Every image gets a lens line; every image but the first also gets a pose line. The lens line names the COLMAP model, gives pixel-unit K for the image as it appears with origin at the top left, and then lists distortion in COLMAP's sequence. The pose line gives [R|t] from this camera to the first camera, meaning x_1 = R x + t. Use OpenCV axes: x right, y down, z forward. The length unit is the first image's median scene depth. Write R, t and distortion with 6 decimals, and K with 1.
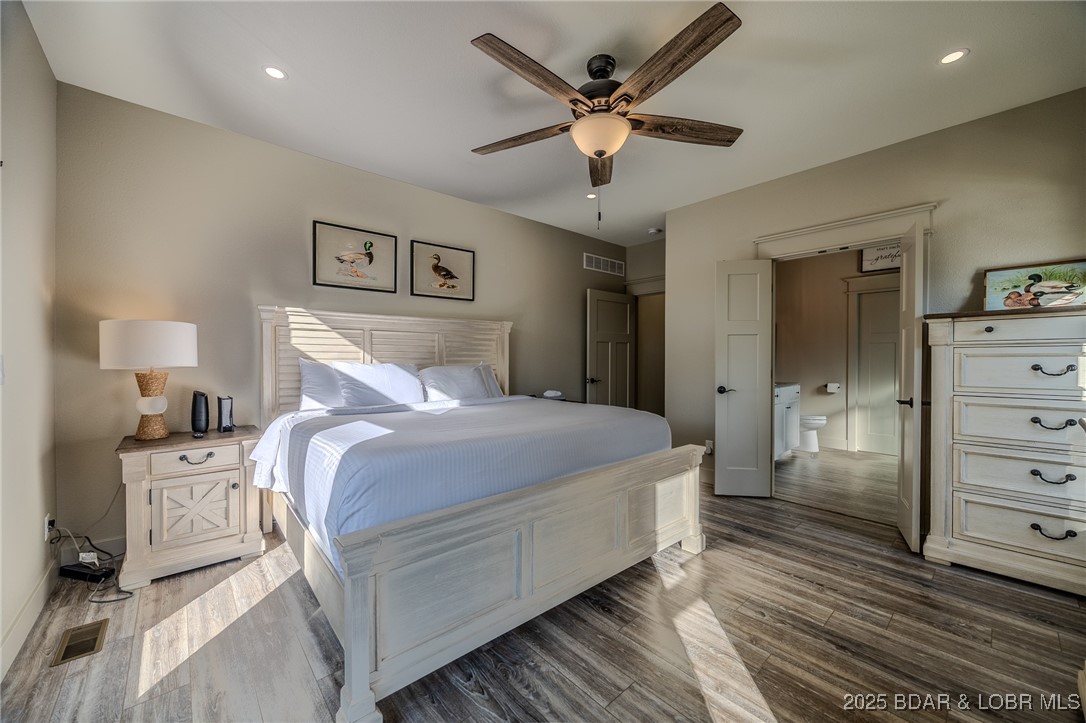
lens RADIAL K [[414.6, 0, 552.3], [0, 414.6, 362.0], [0, 0, 1]] dist [-0.004740, 0.000804]
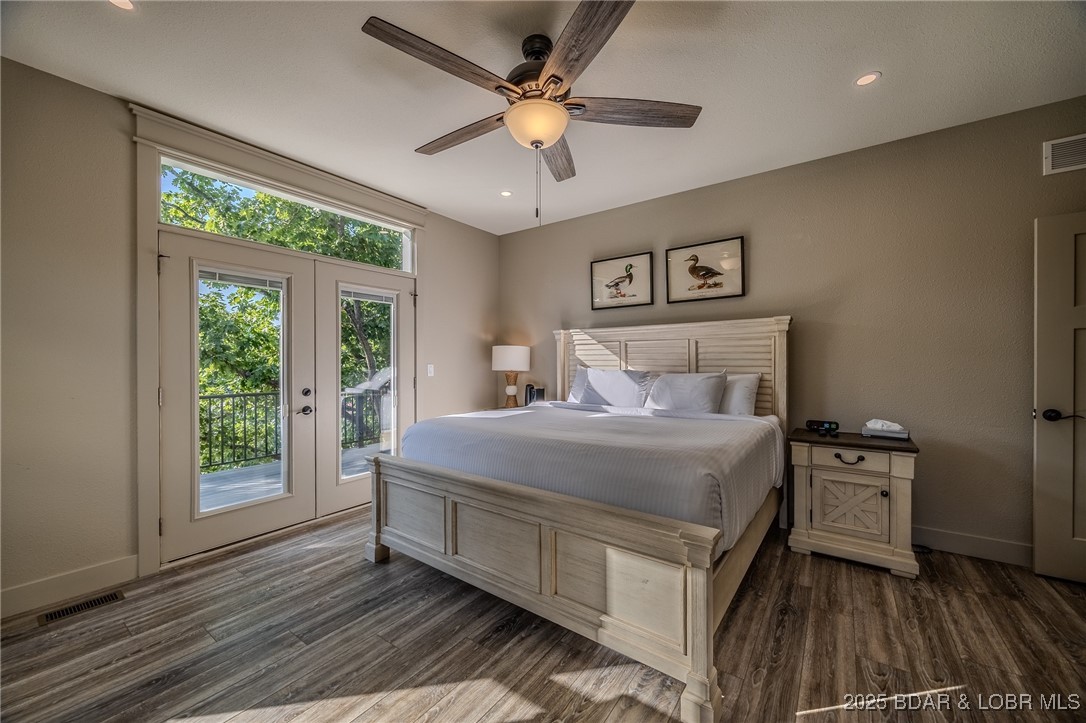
lens RADIAL K [[414.6, 0, 540.0], [0, 414.6, 364.5], [0, 0, 1]] dist [-0.004740, 0.000804]
pose [[0.200176, 0.003333, -0.979754, 1.022699], [-0.005925, 0.999980, 0.002191, -0.019719], [0.979742, 0.005367, 0.200192, 0.835177]]
